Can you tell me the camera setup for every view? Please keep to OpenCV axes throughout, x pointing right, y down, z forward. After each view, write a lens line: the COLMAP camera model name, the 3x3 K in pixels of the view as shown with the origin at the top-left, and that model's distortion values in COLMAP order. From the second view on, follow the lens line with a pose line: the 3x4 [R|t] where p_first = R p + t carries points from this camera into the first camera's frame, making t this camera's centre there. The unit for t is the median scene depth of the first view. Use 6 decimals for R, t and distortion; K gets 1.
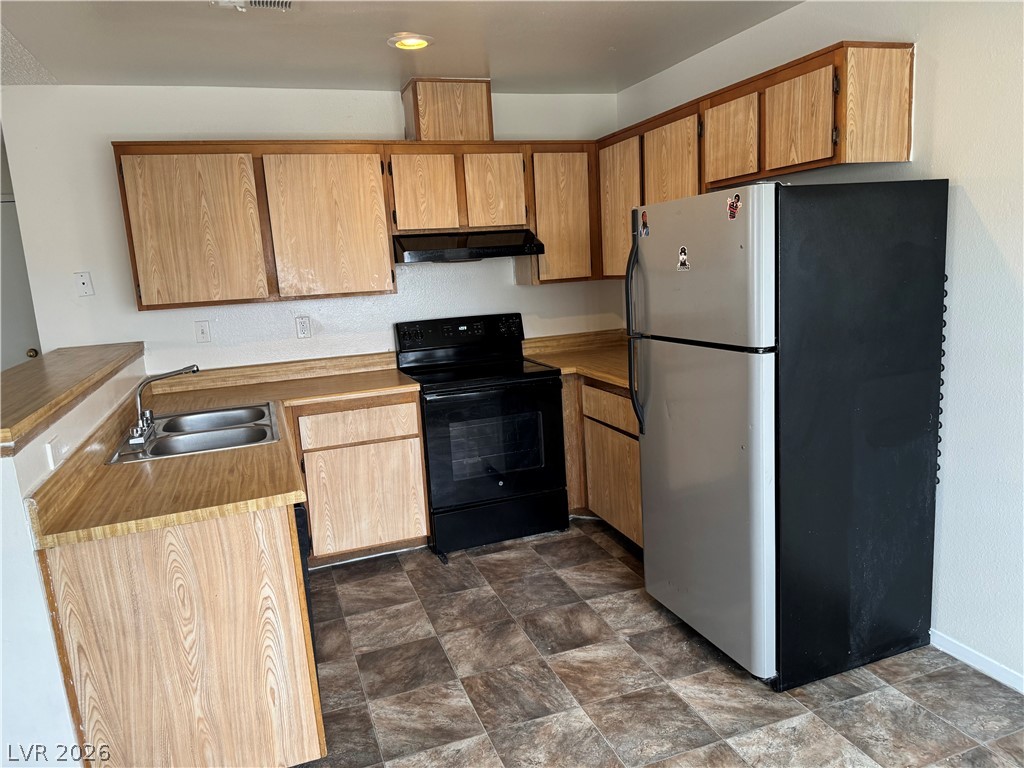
lens RADIAL K [[716.8, 0, 515.4], [0, 716.8, 389.1], [0, 0, 1]] dist [0.117016, -0.146736]
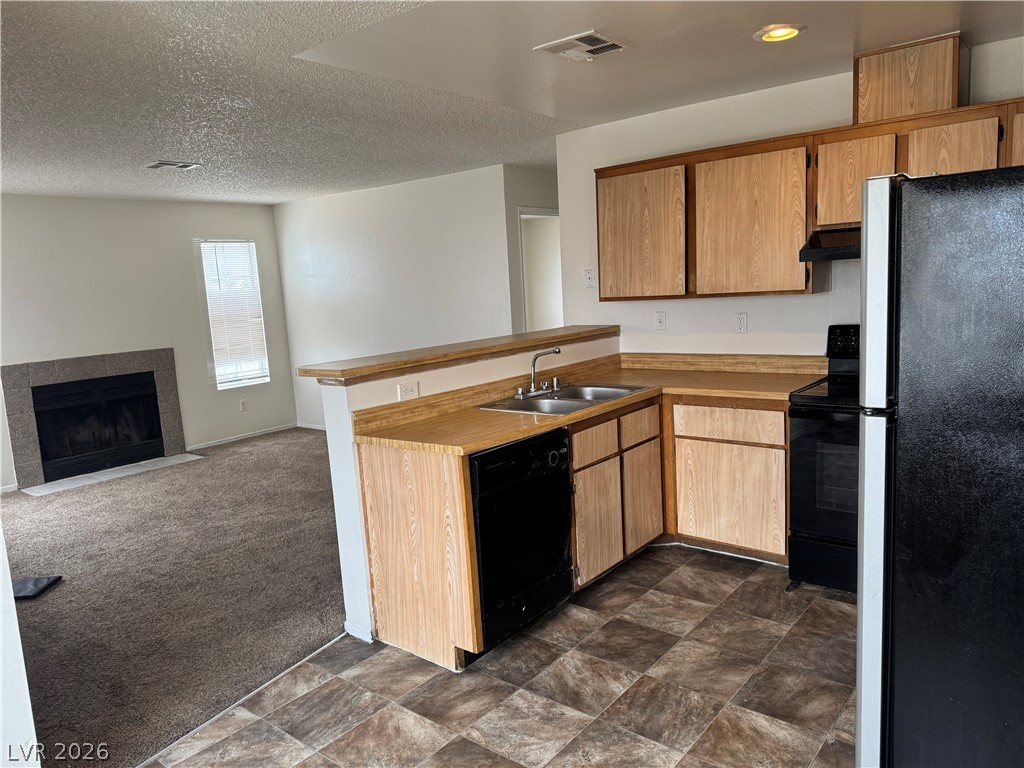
lens RADIAL K [[716.8, 0, 515.4], [0, 716.8, 389.1], [0, 0, 1]] dist [0.117016, -0.146736]
pose [[0.531209, 0.158597, -0.832264, 0.474352], [-0.132130, 0.985812, 0.103523, -0.065148], [0.836874, 0.054975, 0.544627, 0.195652]]
